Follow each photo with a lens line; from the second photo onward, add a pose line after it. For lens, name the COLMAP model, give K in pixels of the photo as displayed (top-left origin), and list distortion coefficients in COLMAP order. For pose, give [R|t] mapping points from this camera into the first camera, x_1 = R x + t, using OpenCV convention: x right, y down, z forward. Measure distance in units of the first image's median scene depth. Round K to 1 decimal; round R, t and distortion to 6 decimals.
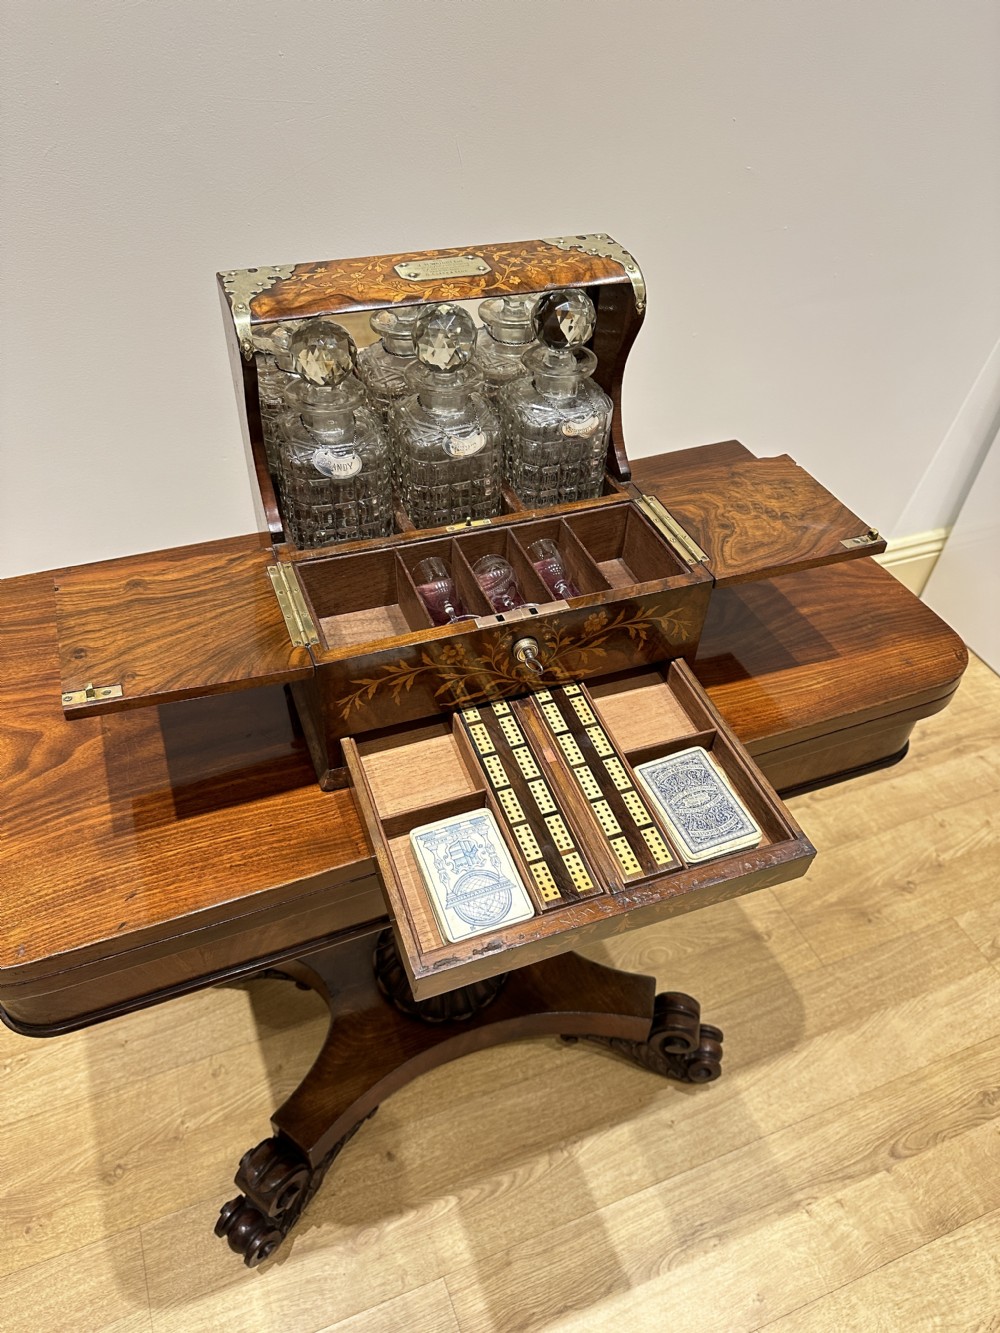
lens RADIAL K [[997.7, 0, 488.7], [0, 997.7, 682.3], [0, 0, 1]] dist [0.028953, -0.075561]
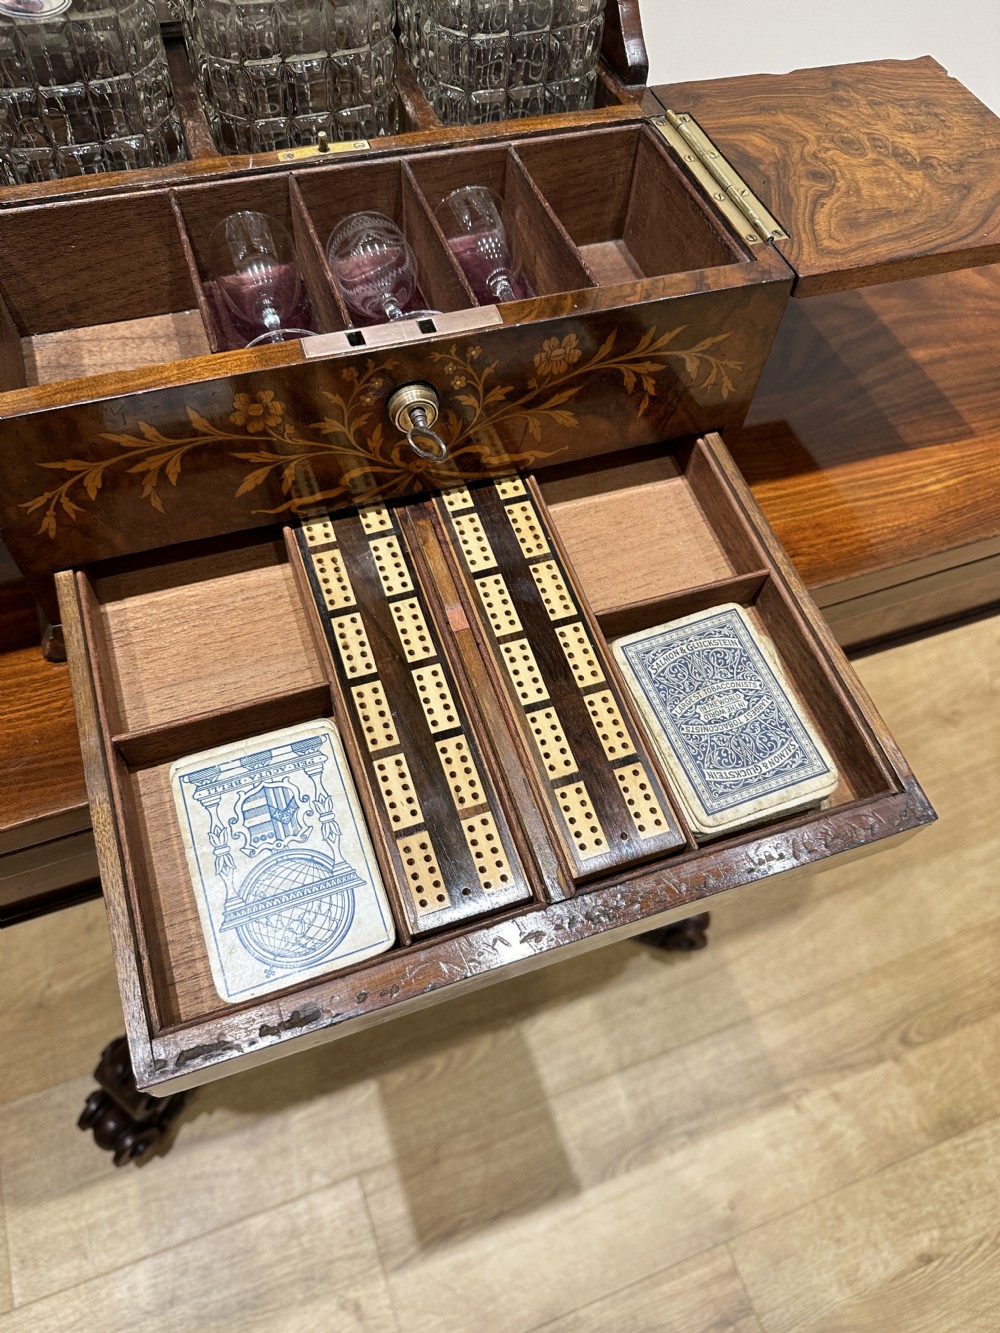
lens RADIAL K [[997.7, 0, 490.6], [0, 997.7, 698.2], [0, 0, 1]] dist [0.028953, -0.075561]
pose [[0.999435, 0.033085, 0.005950, 0.072589], [-0.033498, 0.965486, 0.258290, -0.021447], [0.002801, -0.258344, 0.966049, 0.440032]]
